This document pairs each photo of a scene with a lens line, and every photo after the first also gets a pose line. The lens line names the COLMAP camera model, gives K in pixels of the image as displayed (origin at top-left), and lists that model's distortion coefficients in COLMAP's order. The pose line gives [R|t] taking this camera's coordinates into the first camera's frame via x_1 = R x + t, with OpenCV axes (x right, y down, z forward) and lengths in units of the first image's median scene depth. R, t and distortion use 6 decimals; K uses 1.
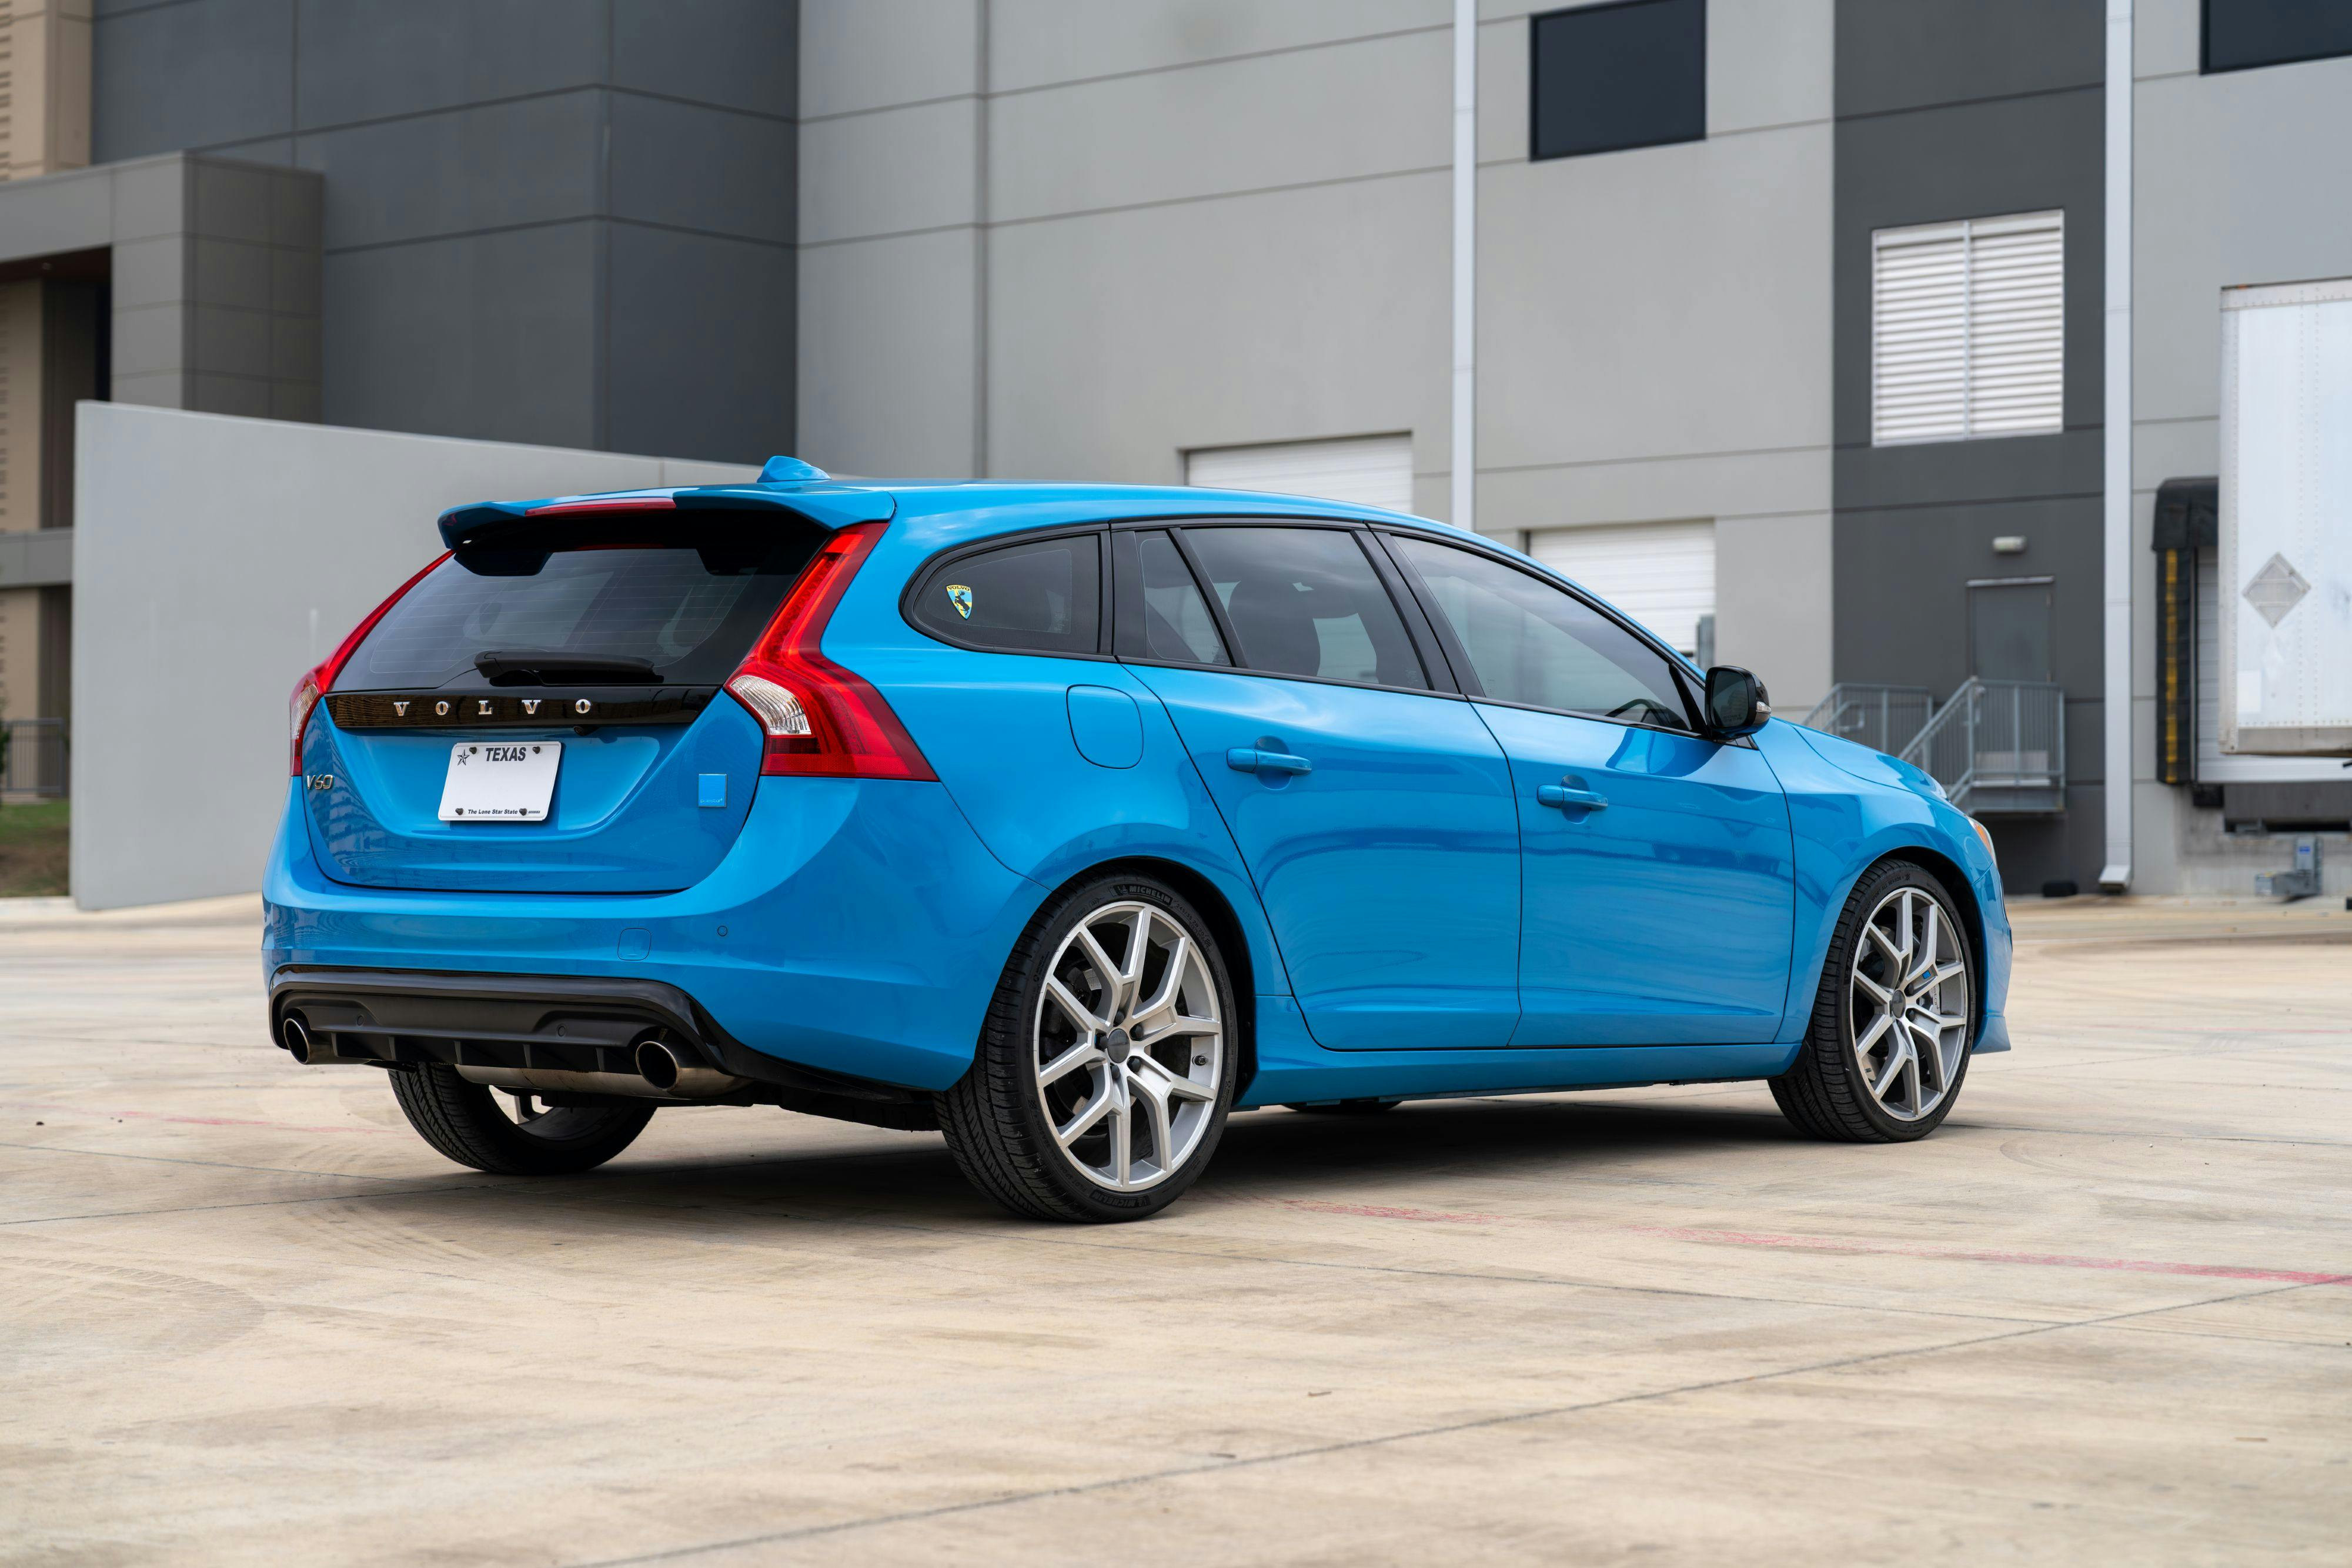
lens RADIAL K [[4444.2, 0, 1185.1], [0, 4444.2, 775.0], [0, 0, 1]] dist [0.043418, 0.000000]
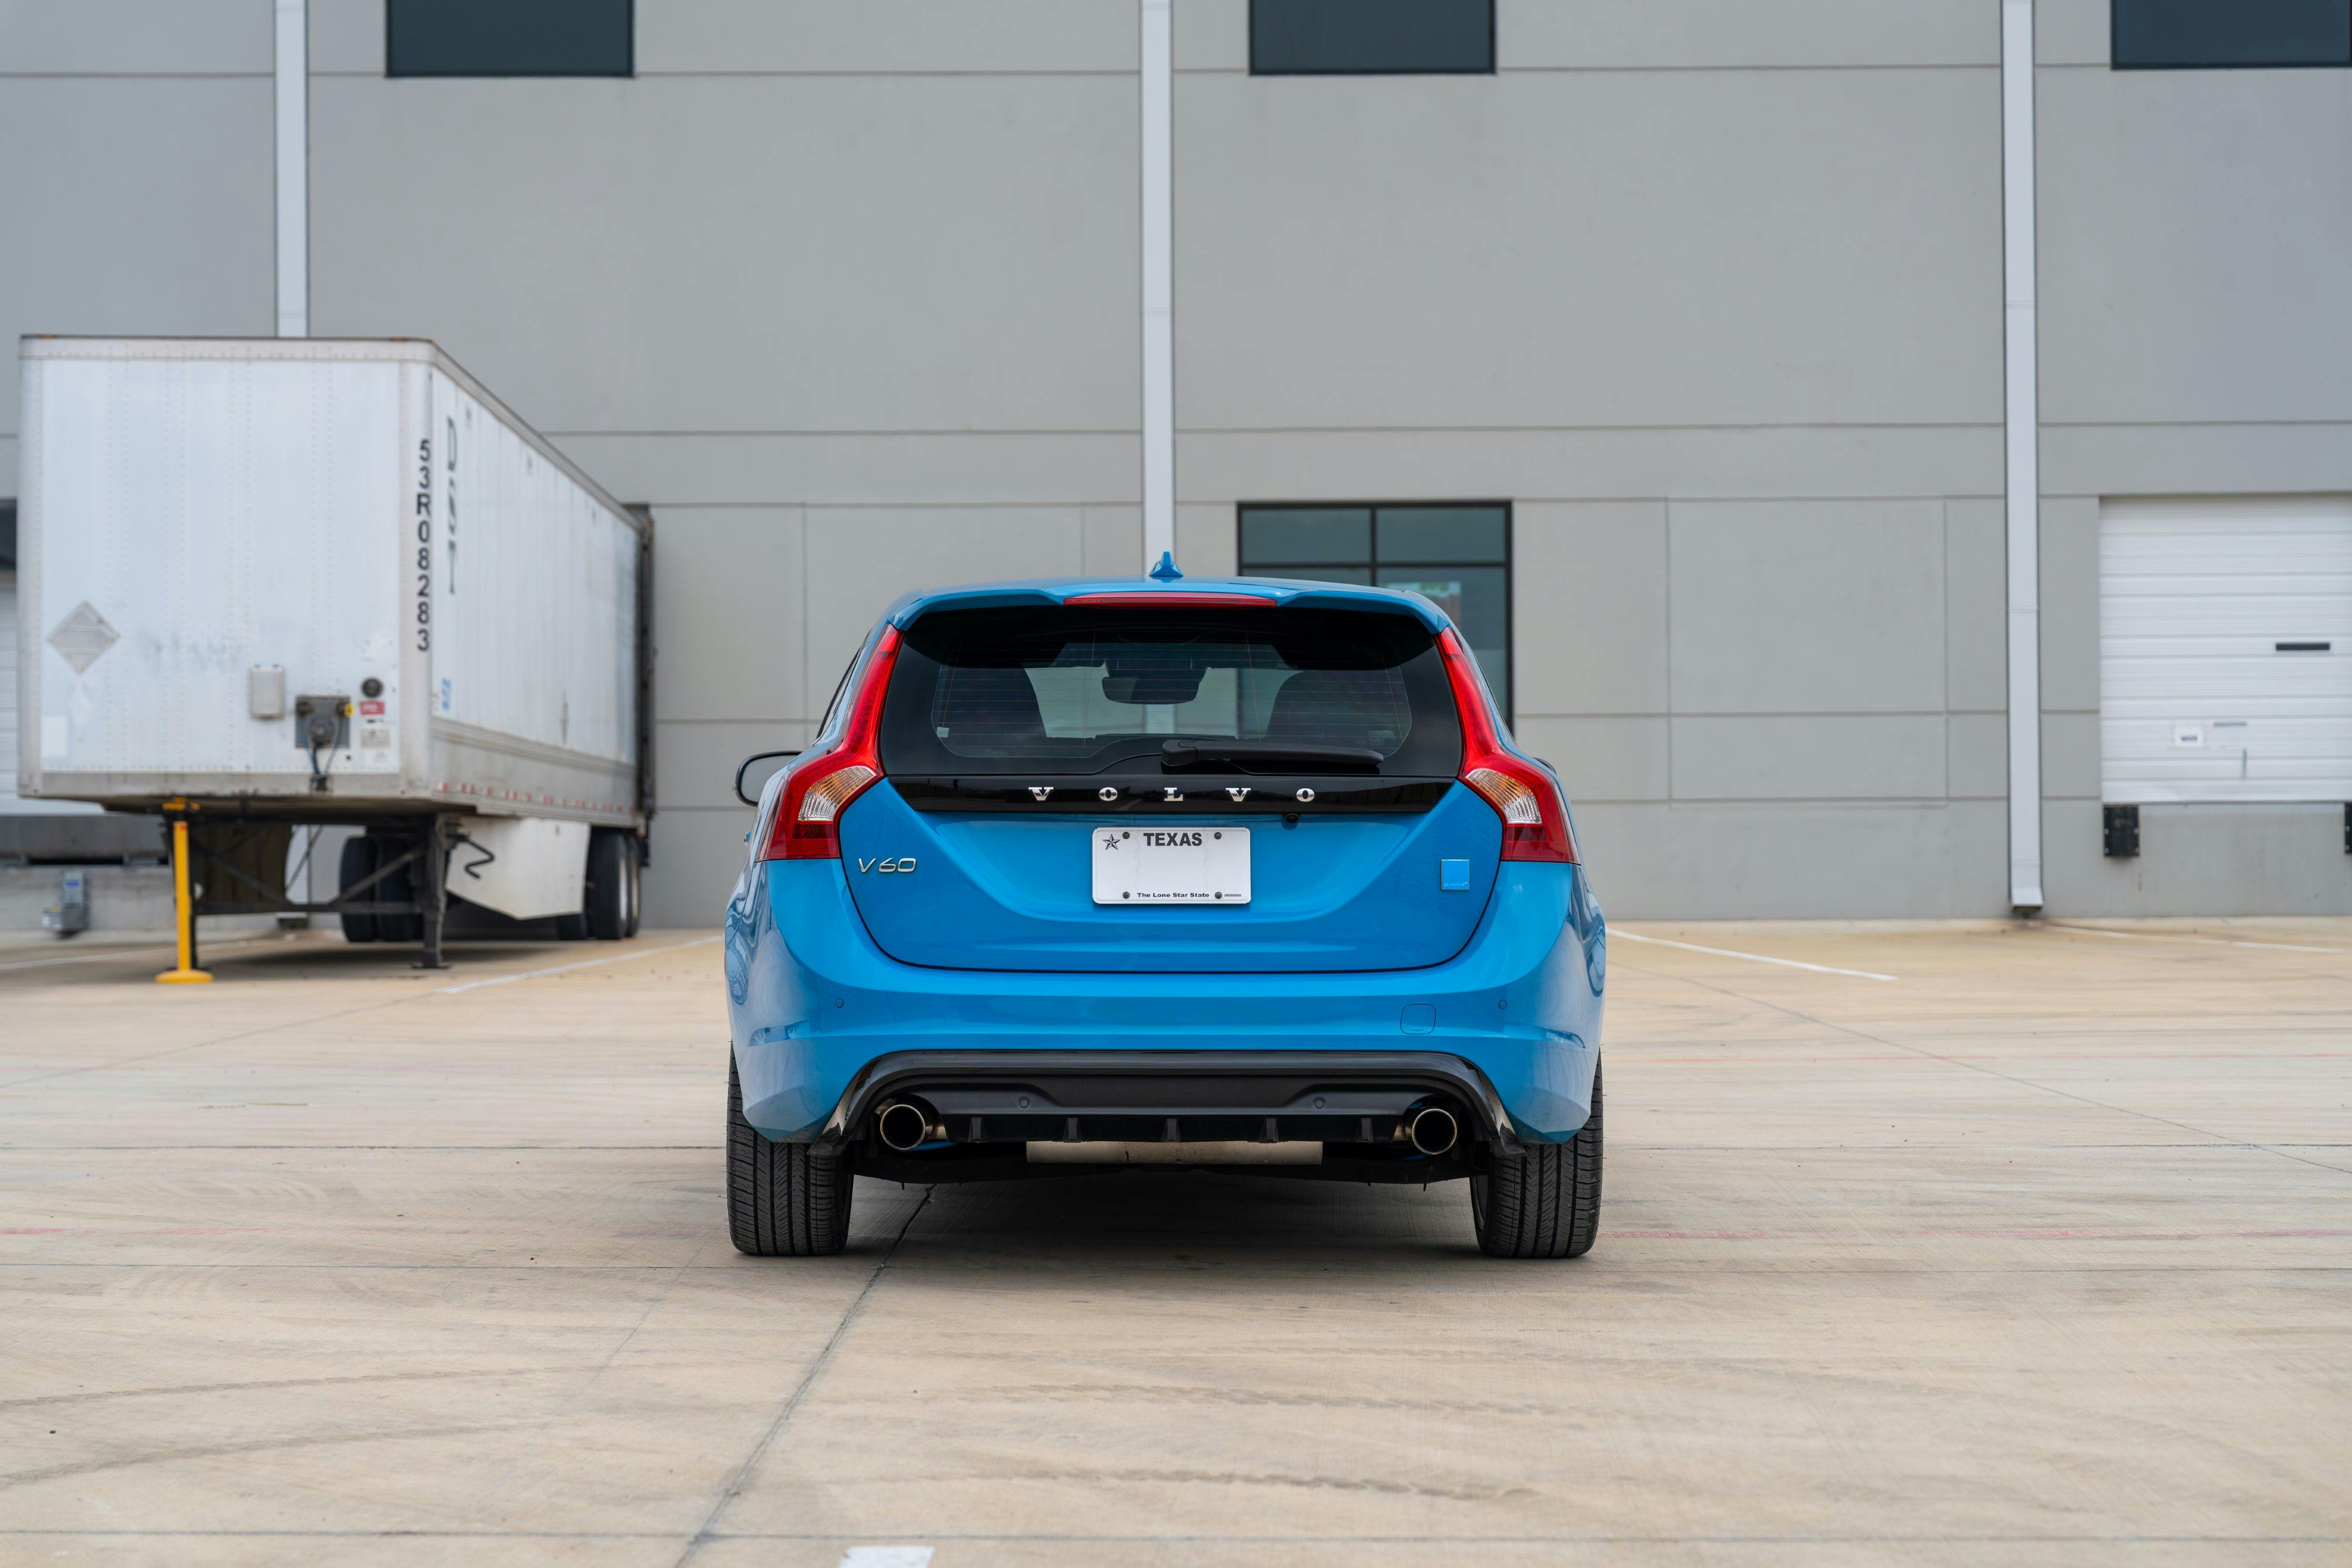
lens RADIAL K [[4444.2, 0, 1198.2], [0, 4444.2, 799.7], [0, 0, 1]] dist [0.043418, 0.000000]
pose [[0.764788, 0.005627, 0.644257, -0.809445], [-0.005214, 0.999983, -0.002544, -0.011231], [-0.644261, -0.001414, 0.764805, 0.202918]]
